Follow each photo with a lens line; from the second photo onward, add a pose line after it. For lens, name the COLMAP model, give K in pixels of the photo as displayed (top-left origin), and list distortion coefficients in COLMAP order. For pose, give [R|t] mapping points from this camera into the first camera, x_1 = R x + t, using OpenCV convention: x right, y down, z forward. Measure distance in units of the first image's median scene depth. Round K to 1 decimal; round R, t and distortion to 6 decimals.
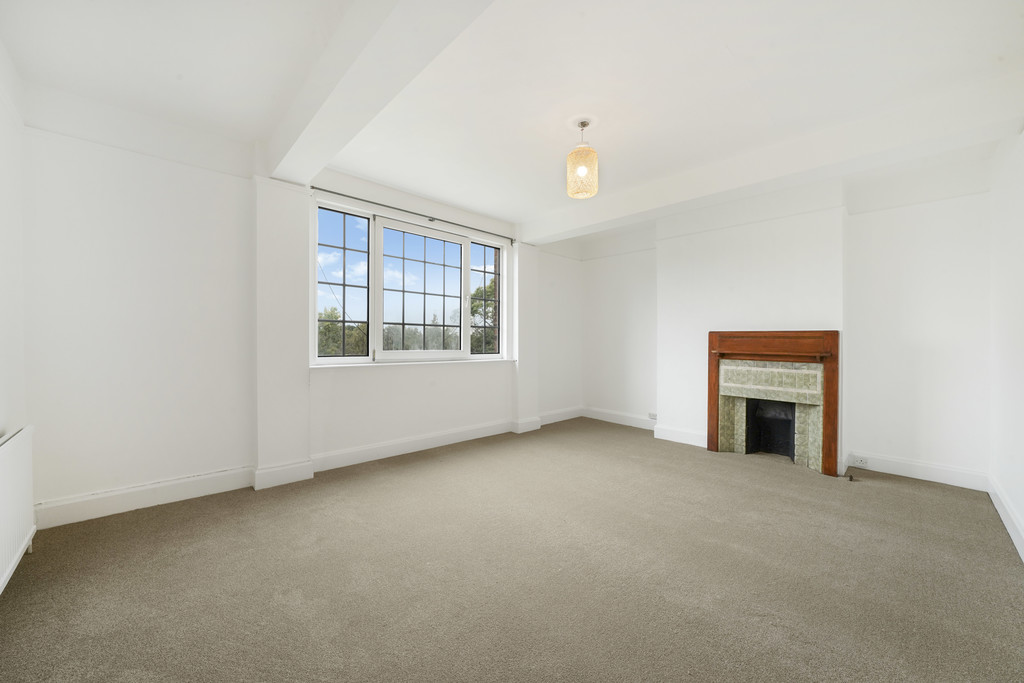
lens RADIAL K [[384.1, 0, 523.1], [0, 384.1, 339.5], [0, 0, 1]] dist [0.001074, 0.000209]
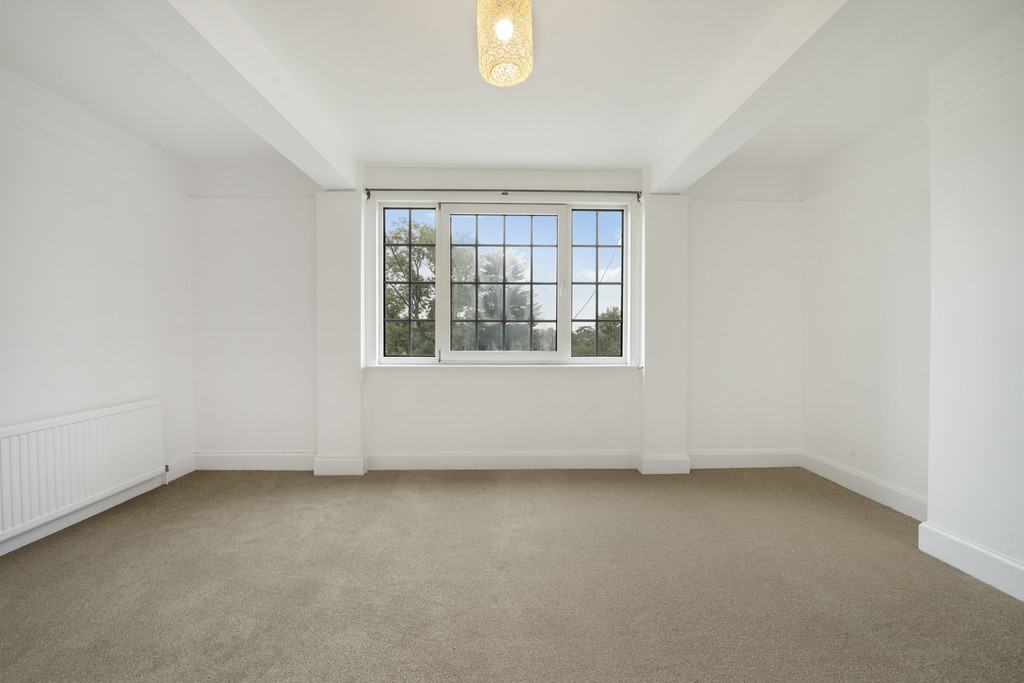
lens RADIAL K [[405.8, 0, 512.0], [0, 405.8, 341.5], [0, 0, 1]] dist [-0.002367, -0.000143]
pose [[0.734656, -0.003173, -0.678432, 0.350573], [0.009174, 0.999944, 0.005257, 0.002736], [0.678377, -0.010087, 0.734644, 0.355363]]
